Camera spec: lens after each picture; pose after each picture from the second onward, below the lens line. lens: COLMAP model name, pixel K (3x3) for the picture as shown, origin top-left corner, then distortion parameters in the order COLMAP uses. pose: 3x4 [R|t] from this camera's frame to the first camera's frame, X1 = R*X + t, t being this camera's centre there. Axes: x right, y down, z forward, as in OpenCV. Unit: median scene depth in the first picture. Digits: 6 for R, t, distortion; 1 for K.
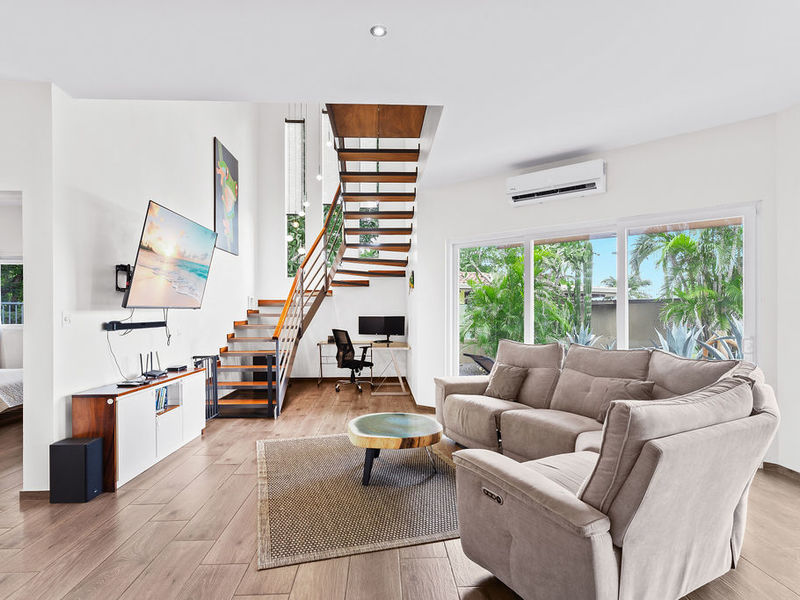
lens RADIAL K [[426.2, 0, 400.0], [0, 426.2, 300.0], [0, 0, 1]] dist [0.000979, 0.000997]
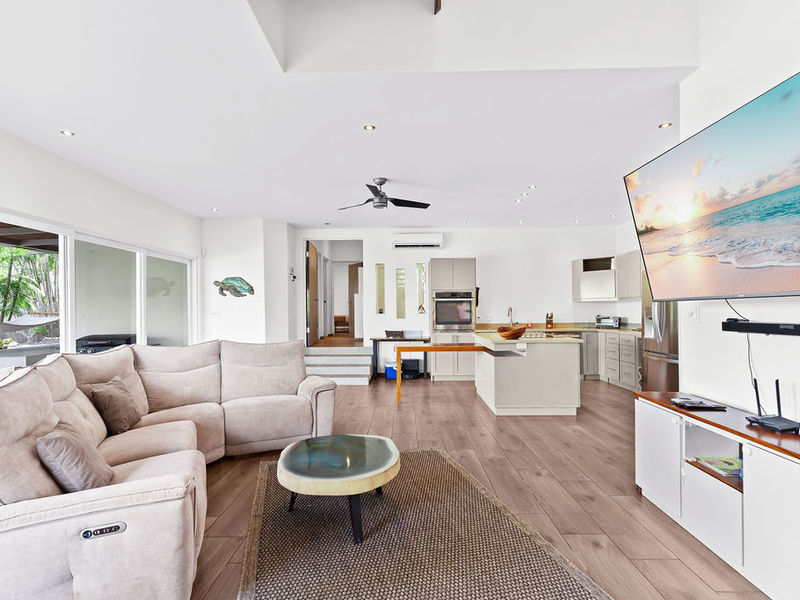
lens RADIAL K [[437.0, 0, 399.6], [0, 437.0, 307.0], [0, 0, 1]] dist [0.007735, 0.003605]
pose [[-0.998393, 0.013401, 0.055058, -0.064527], [0.011595, 0.999388, -0.032997, 0.017372], [-0.055467, -0.032306, -0.997938, 0.707227]]
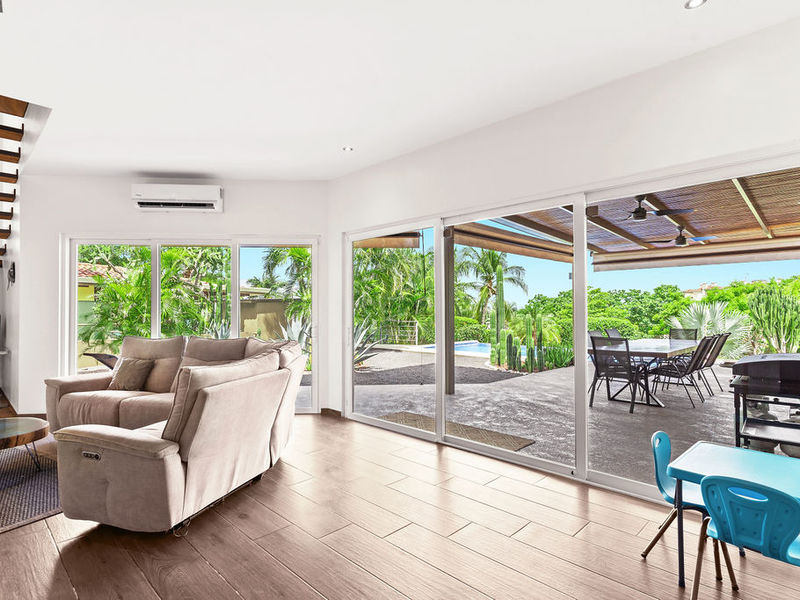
lens RADIAL K [[437.0, 0, 399.6], [0, 437.0, 307.0], [0, 0, 1]] dist [0.007735, 0.003605]
pose [[0.736940, 0.006333, 0.675929, 0.004366], [-0.021558, 0.999668, 0.014138, -0.009116], [-0.675615, -0.024991, 0.736831, -0.327944]]
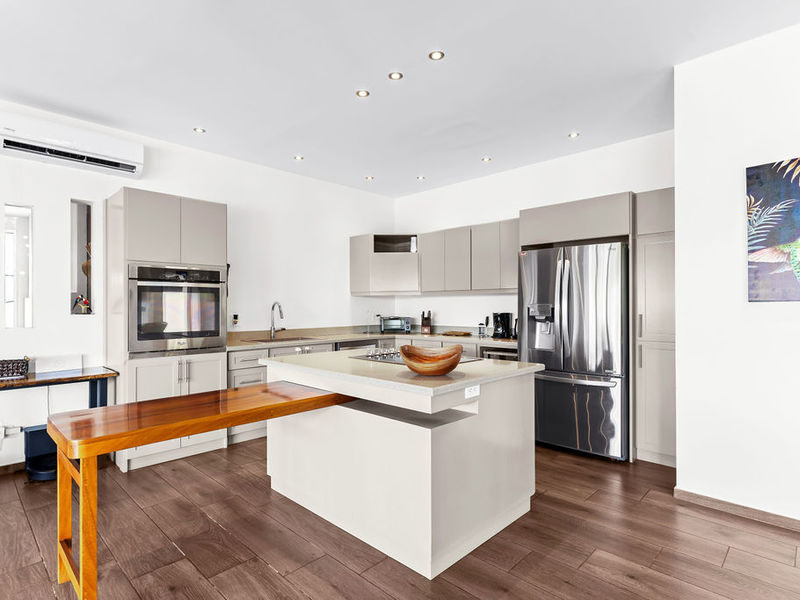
lens RADIAL K [[426.2, 0, 400.0], [0, 426.2, 300.0], [0, 0, 1]] dist [0.000979, 0.000997]
pose [[-0.718891, -0.001331, -0.695122, -0.038955], [0.025469, 0.999276, -0.028253, 0.013094], [0.694656, -0.038015, -0.718336, 0.541604]]
